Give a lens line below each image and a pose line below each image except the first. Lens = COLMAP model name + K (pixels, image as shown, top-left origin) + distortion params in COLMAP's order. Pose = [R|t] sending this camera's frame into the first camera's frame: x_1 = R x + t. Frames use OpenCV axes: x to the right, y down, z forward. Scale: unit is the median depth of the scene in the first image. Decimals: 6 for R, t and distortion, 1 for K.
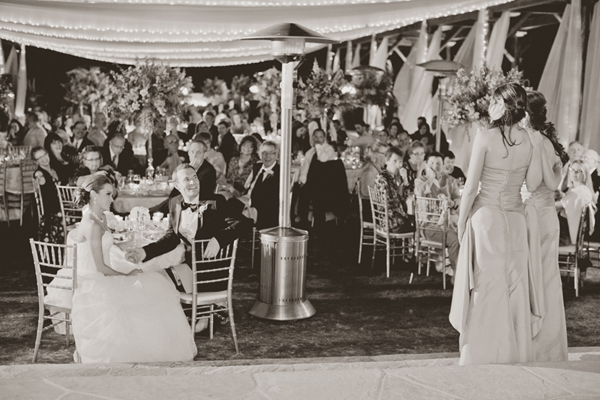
lens RADIAL K [[857.5, 0, 300.0], [0, 857.5, 200.0], [0, 0, 1]] dist [-0.029565, -0.052475]
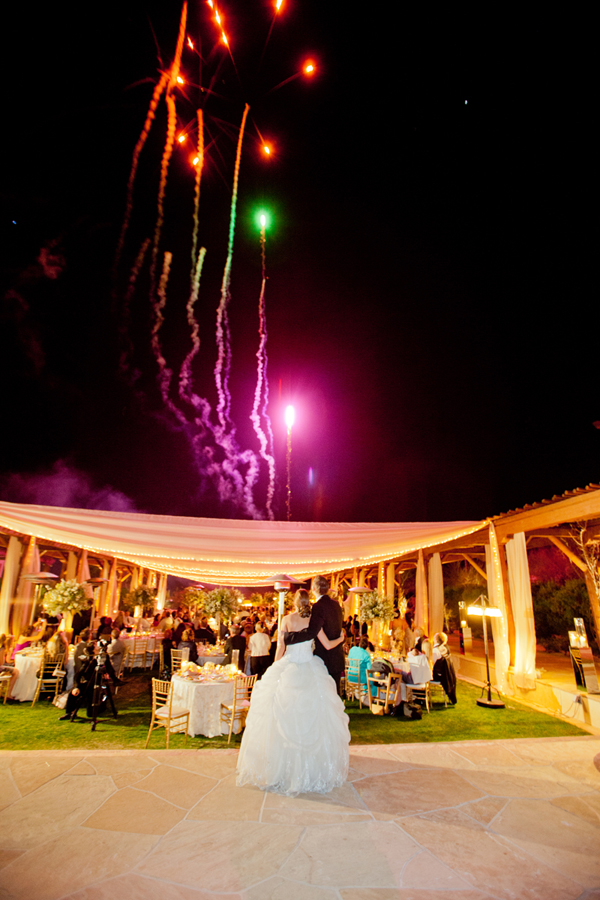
lens RADIAL K [[412.1, 0, 306.6], [0, 412.1, 451.5], [0, 0, 1]] dist [-0.061290, 0.026312]
pose [[0.999914, 0.011631, 0.006013, 0.024951], [-0.007656, 0.891909, -0.452151, -0.003632], [-0.010622, 0.452066, 0.891921, -0.072916]]
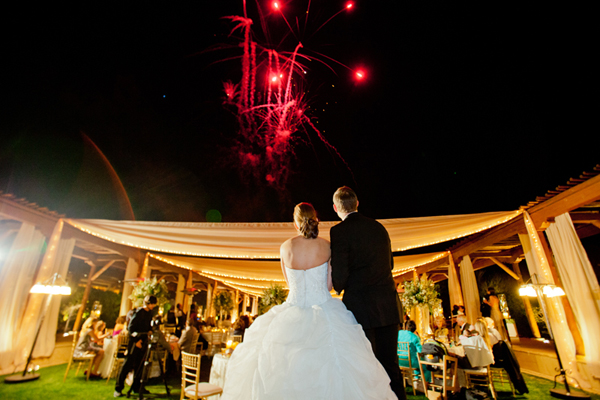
lens RADIAL K [[274.7, 0, 296.7], [0, 274.7, 201.9], [0, 0, 1]] dist [-0.061290, 0.026312]
pose [[0.979068, -0.085135, -0.184873, 0.045564], [-0.019816, 0.864129, -0.502881, 0.027784], [0.202567, 0.496018, 0.844354, 0.189279]]
